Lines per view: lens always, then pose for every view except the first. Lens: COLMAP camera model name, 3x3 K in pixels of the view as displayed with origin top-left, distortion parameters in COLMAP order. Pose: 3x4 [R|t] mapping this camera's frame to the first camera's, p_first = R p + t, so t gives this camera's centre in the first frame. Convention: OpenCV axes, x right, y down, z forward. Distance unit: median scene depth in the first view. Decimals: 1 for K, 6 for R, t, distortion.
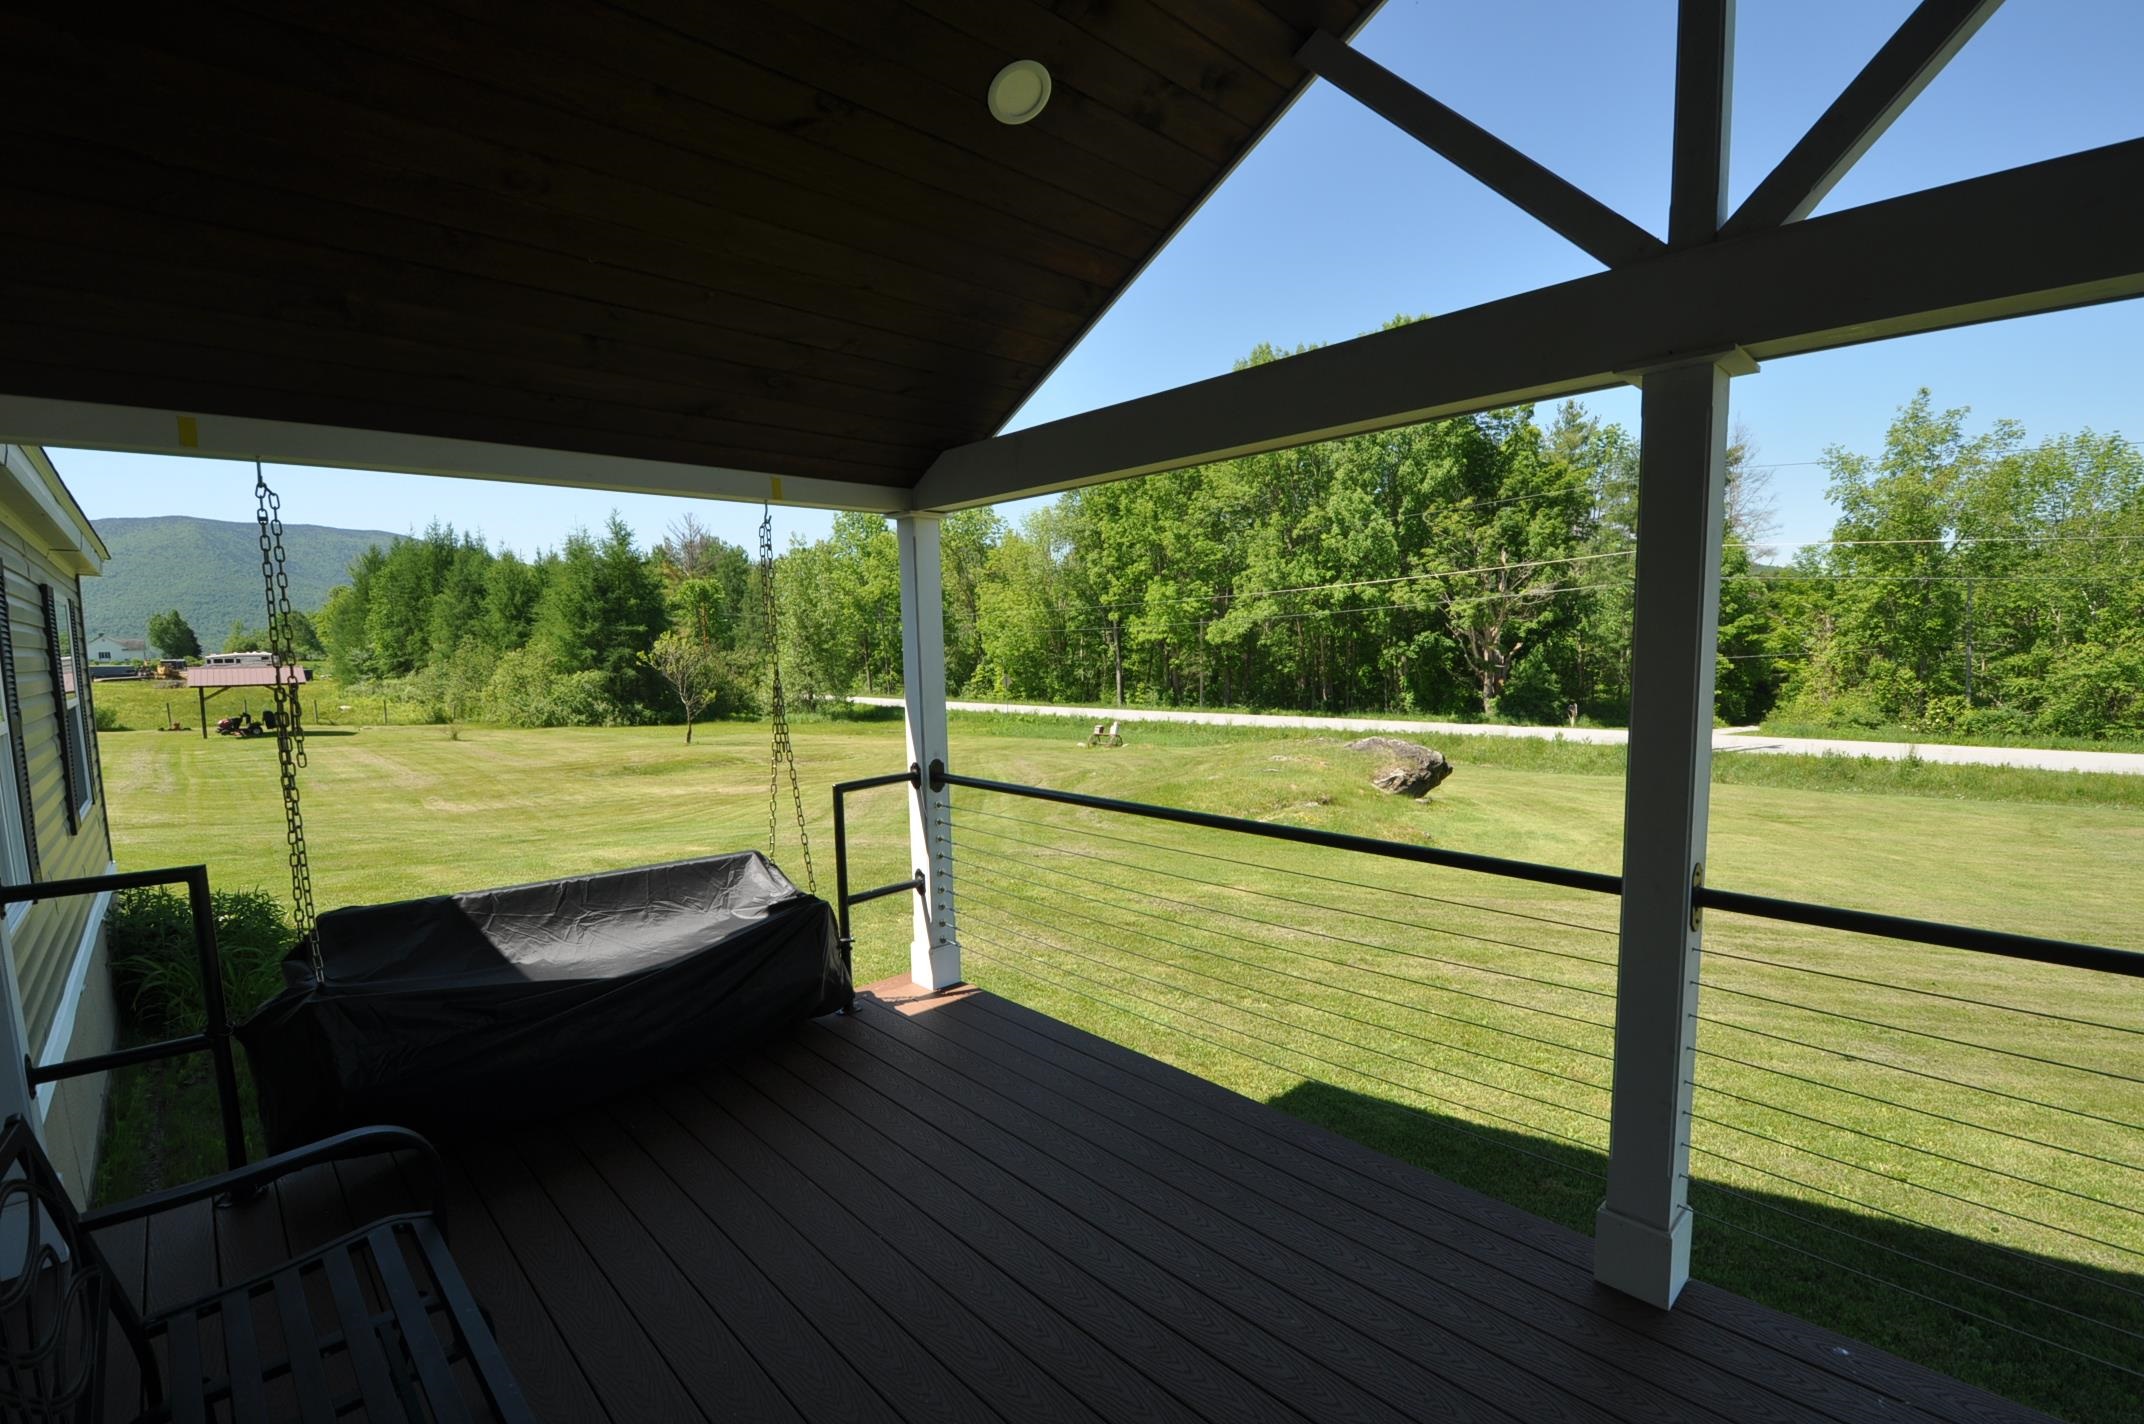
lens RADIAL K [[936.5, 0, 1073.1], [0, 936.5, 739.1], [0, 0, 1]] dist [0.015464, -0.022059]
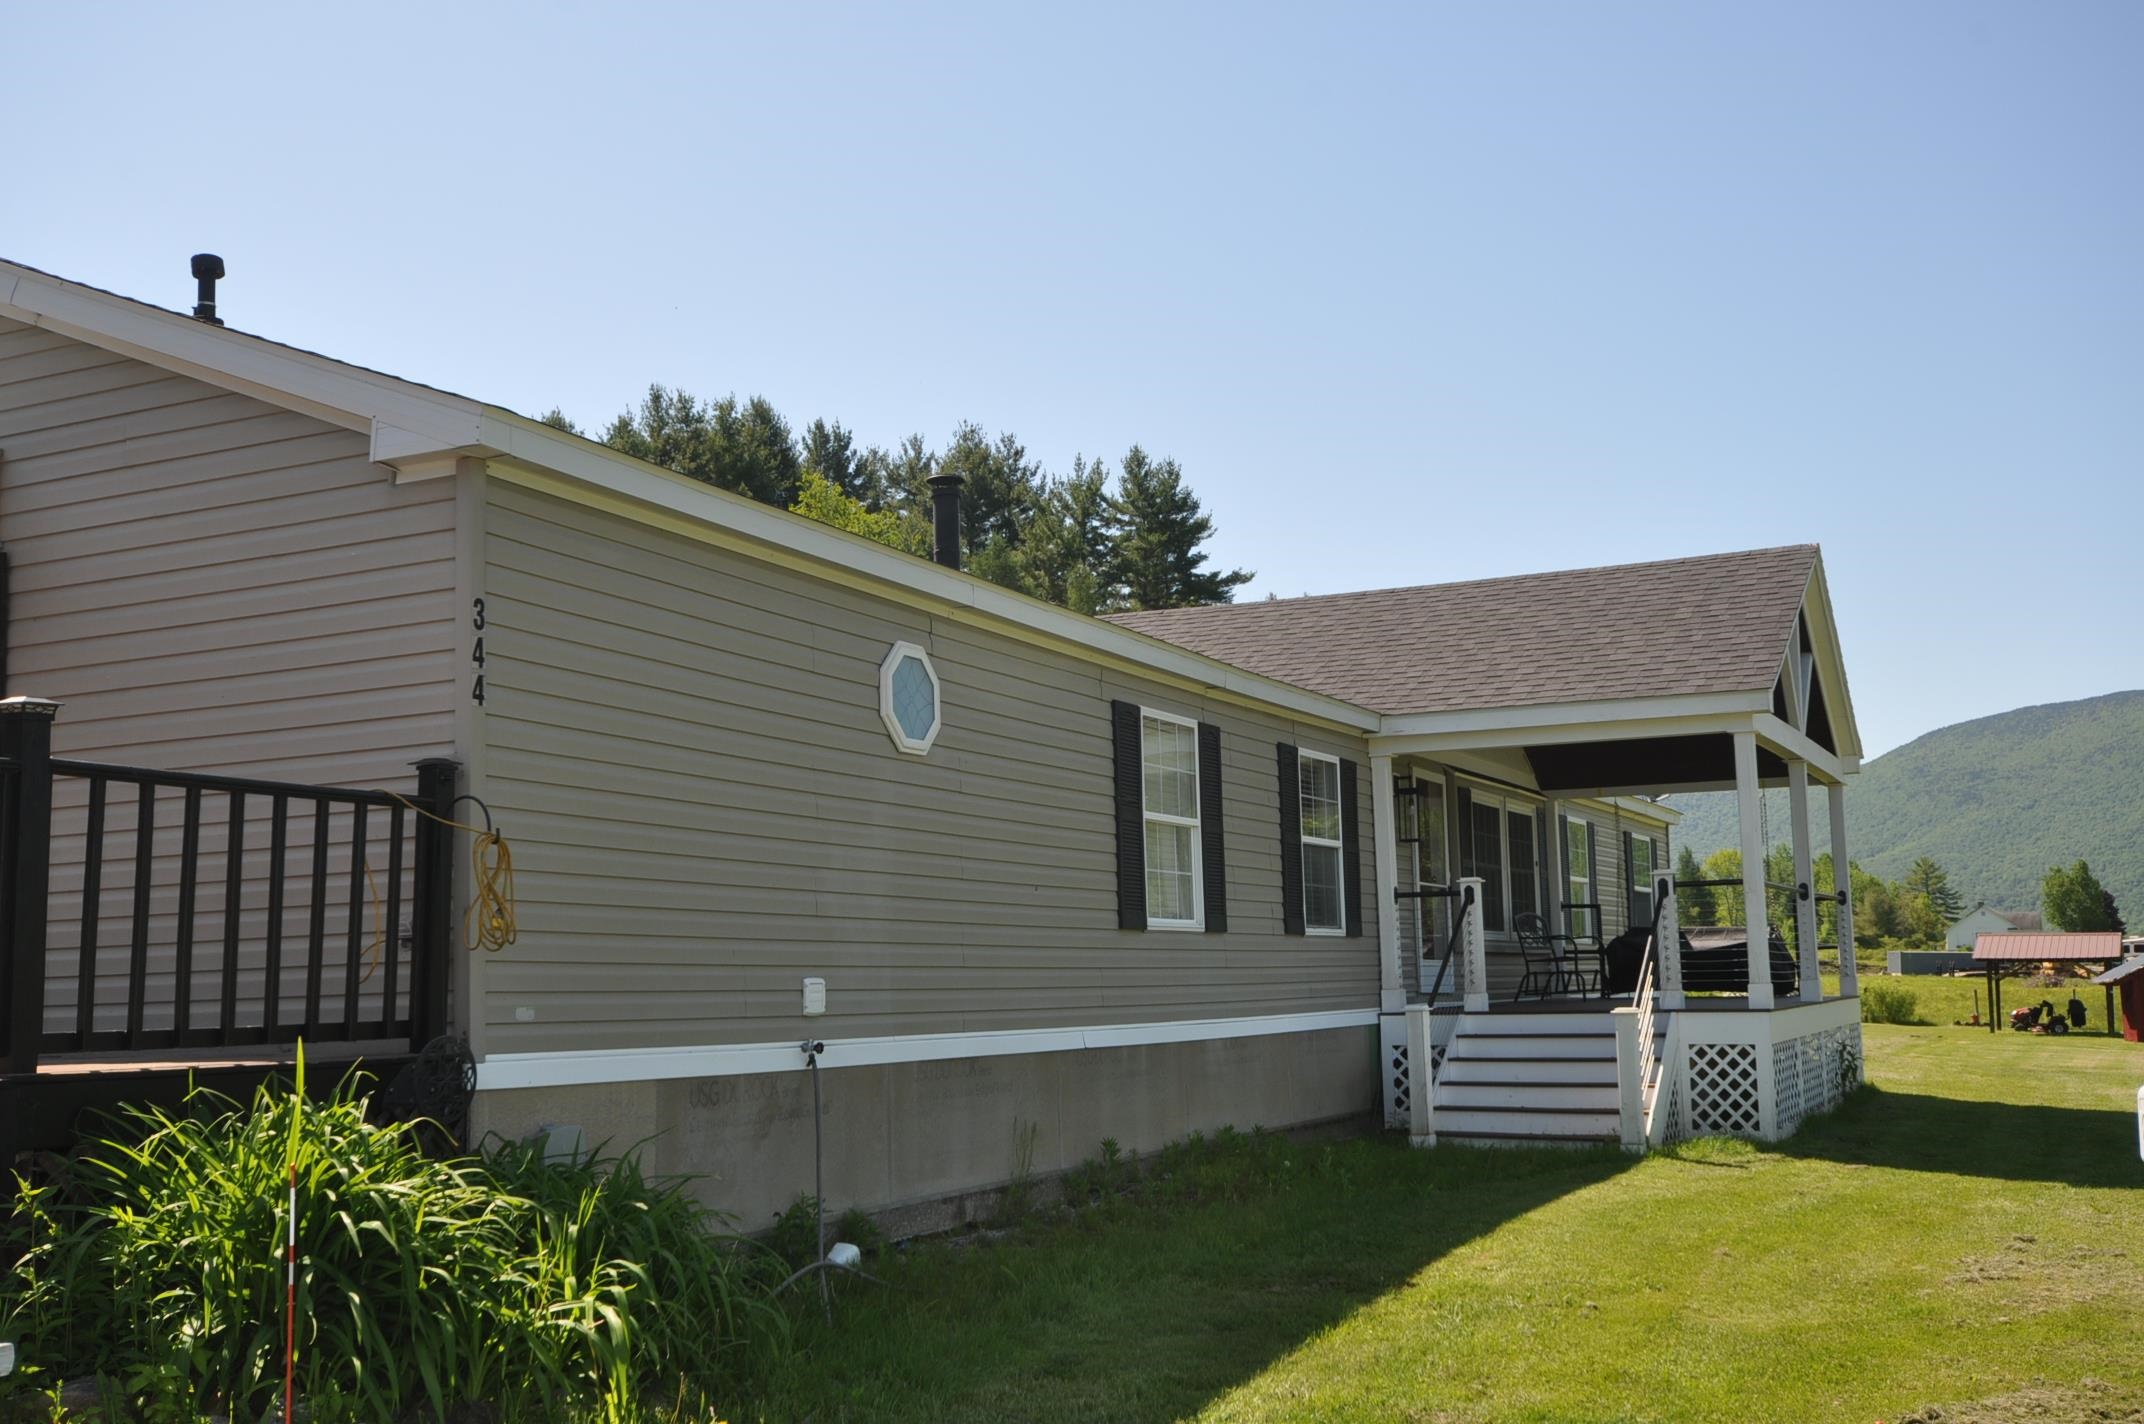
lens RADIAL K [[2167.6, 0, 1072.0], [0, 2167.6, 712.0], [0, 0, 1]] dist [0.001662, -0.000081]
pose [[0.346592, -0.099947, -0.932676, 0.251258], [-0.085678, 0.986778, -0.137584, 0.028860], [0.934095, 0.127596, 0.333446, -0.153579]]
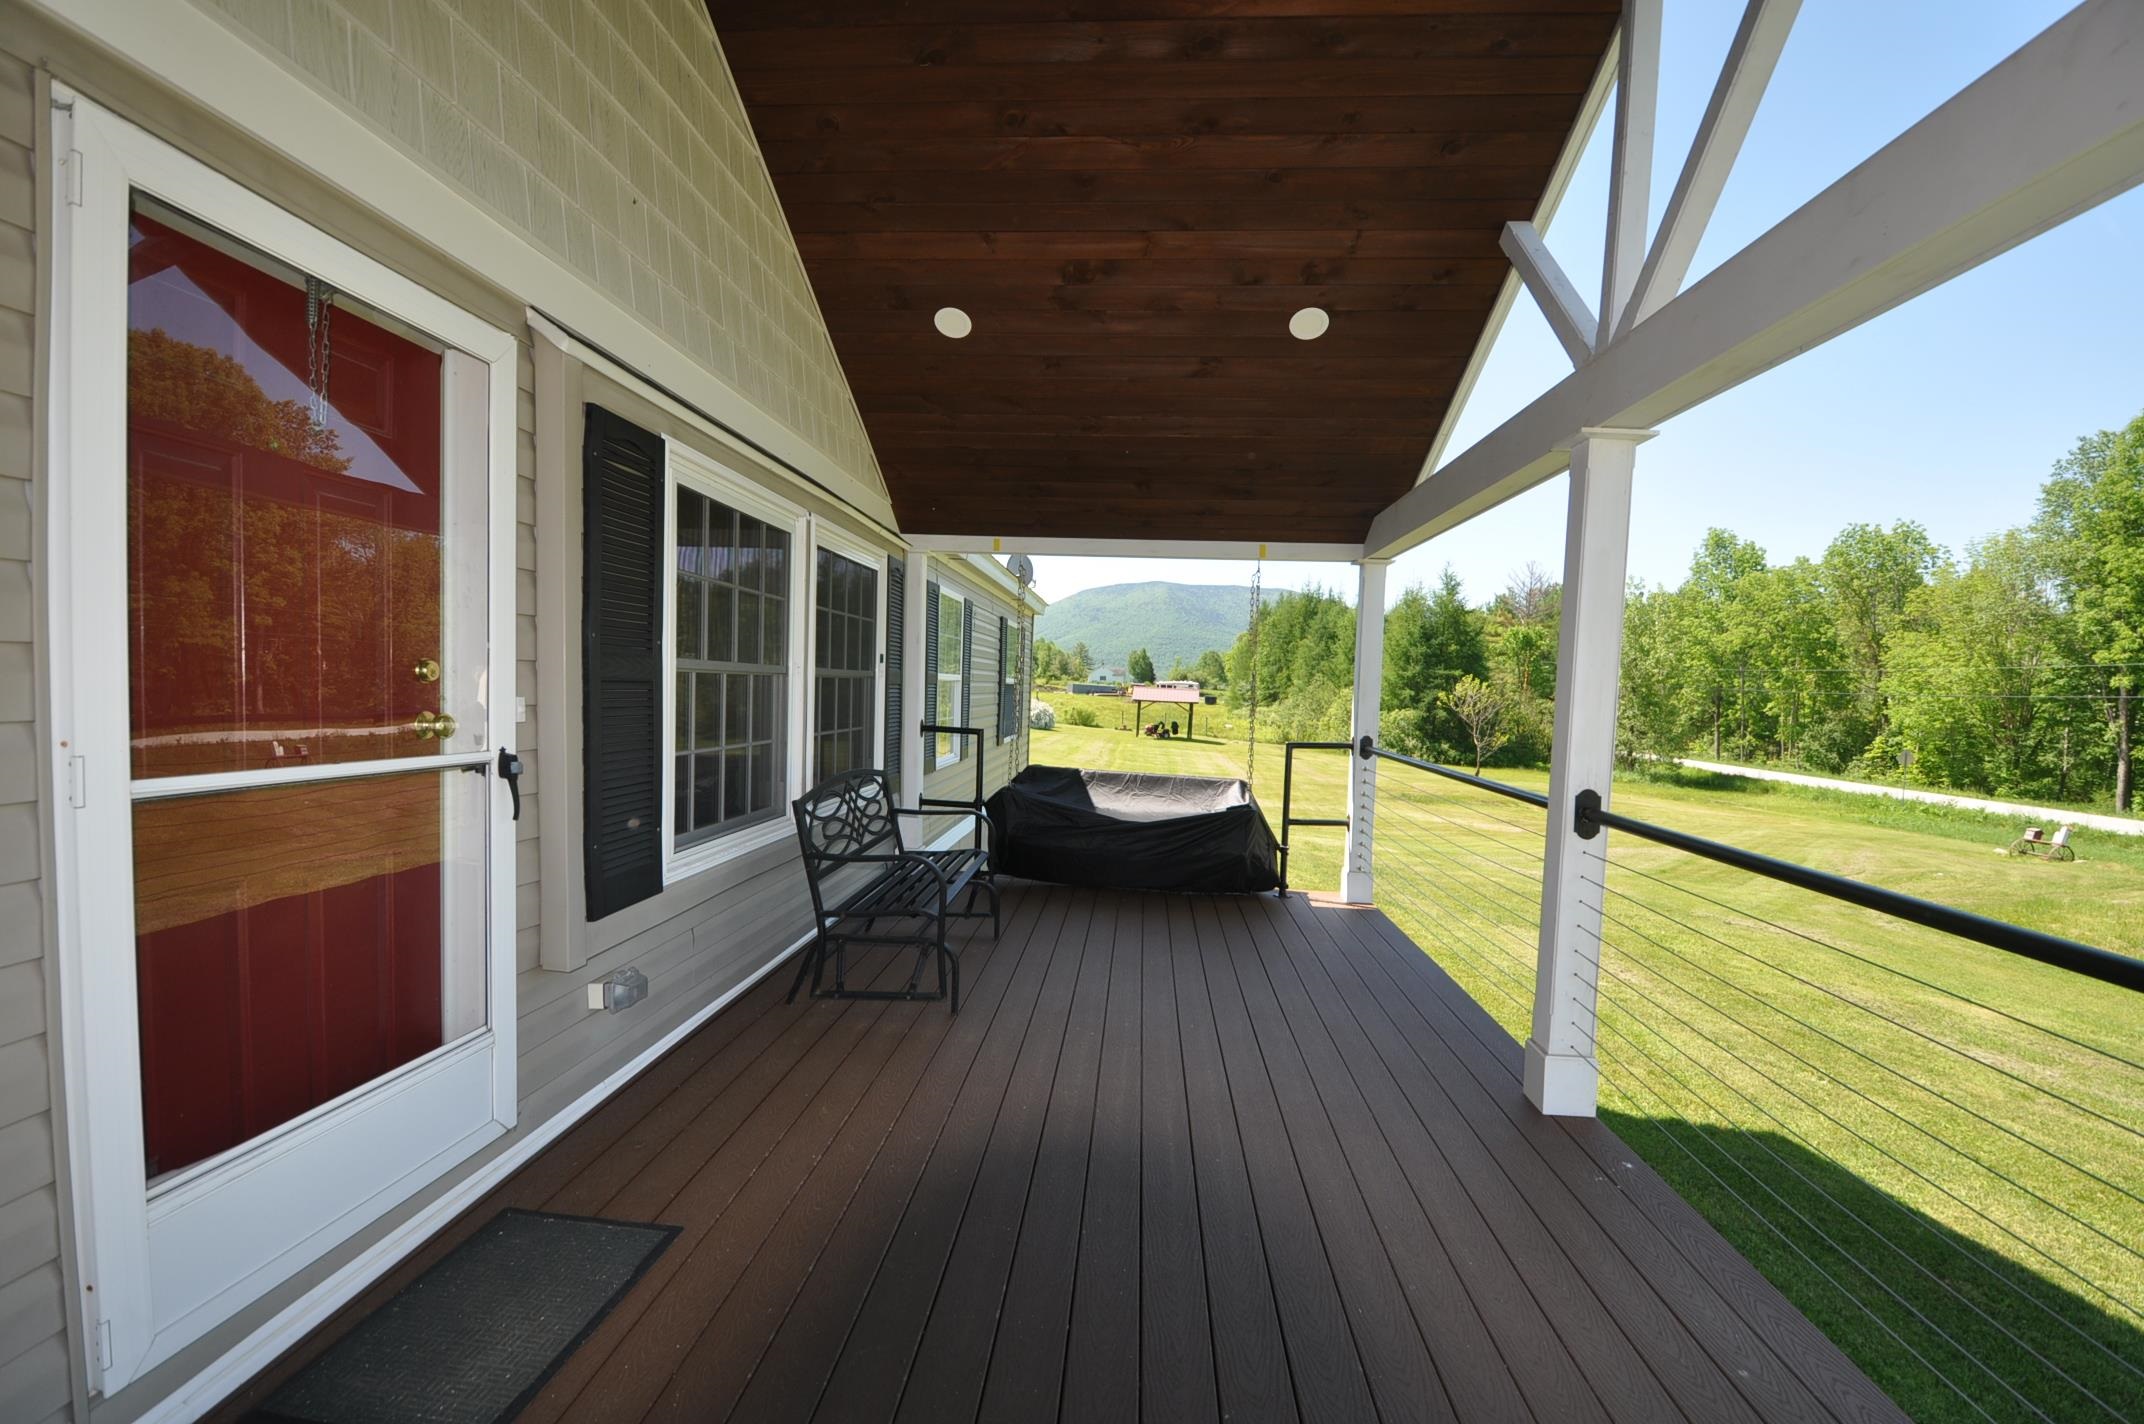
lens RADIAL K [[936.5, 0, 1073.1], [0, 936.5, 739.1], [0, 0, 1]] dist [0.015464, -0.022059]
pose [[0.665838, 0.088984, -0.740771, 0.036450], [-0.126642, 0.991934, 0.005324, 0.004490], [0.735270, 0.090268, 0.671736, -0.015599]]
